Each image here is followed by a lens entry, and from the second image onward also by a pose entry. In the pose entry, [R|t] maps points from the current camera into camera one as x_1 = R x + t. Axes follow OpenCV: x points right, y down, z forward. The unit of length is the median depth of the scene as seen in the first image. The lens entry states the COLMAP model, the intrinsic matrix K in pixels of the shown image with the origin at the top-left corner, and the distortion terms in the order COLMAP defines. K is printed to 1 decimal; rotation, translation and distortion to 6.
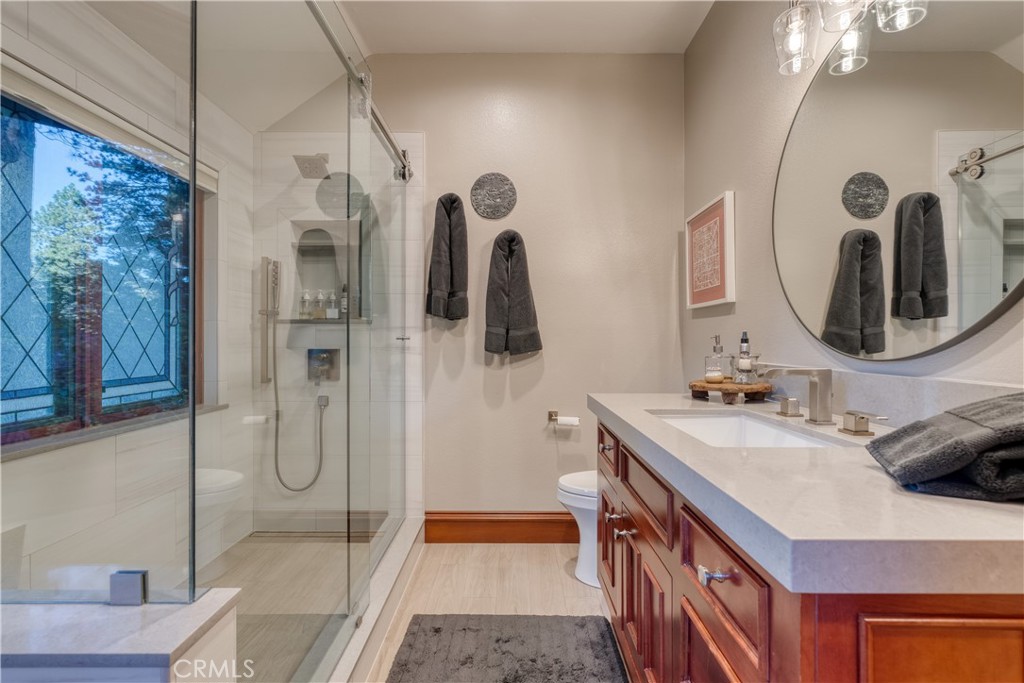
lens RADIAL K [[469.5, 0, 513.6], [0, 469.5, 340.0], [0, 0, 1]] dist [-0.008340, 0.001695]
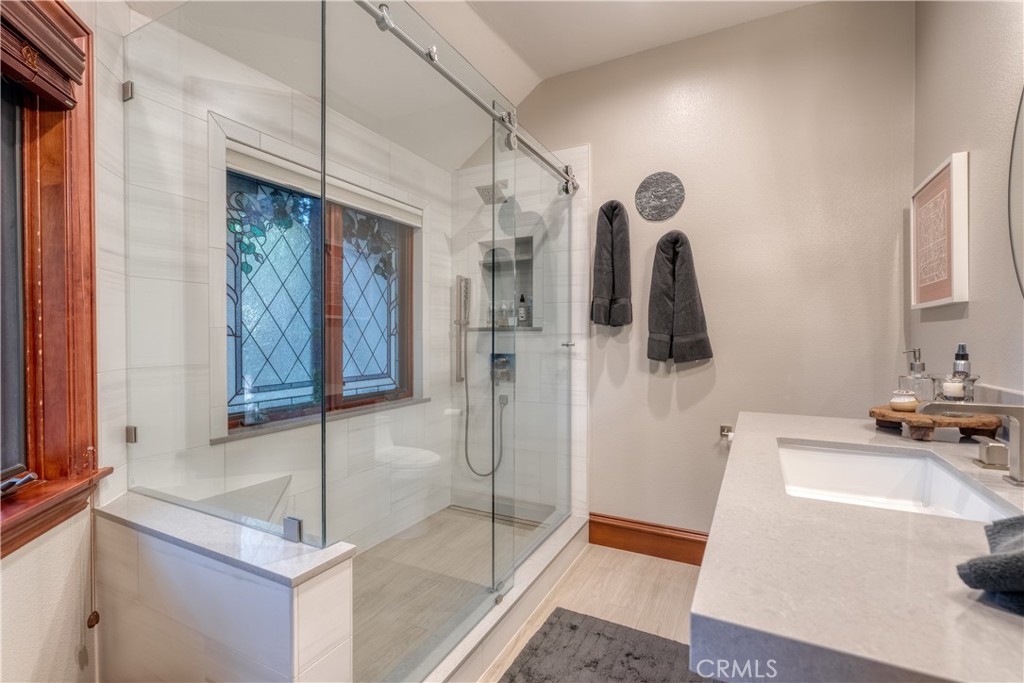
lens RADIAL K [[469.5, 0, 506.6], [0, 469.5, 339.7], [0, 0, 1]] dist [-0.008340, 0.001695]
pose [[0.882126, 0.000578, -0.471014, 0.143249], [0.002906, 0.999974, 0.006669, -0.022815], [0.471005, -0.007251, 0.882101, 0.006147]]
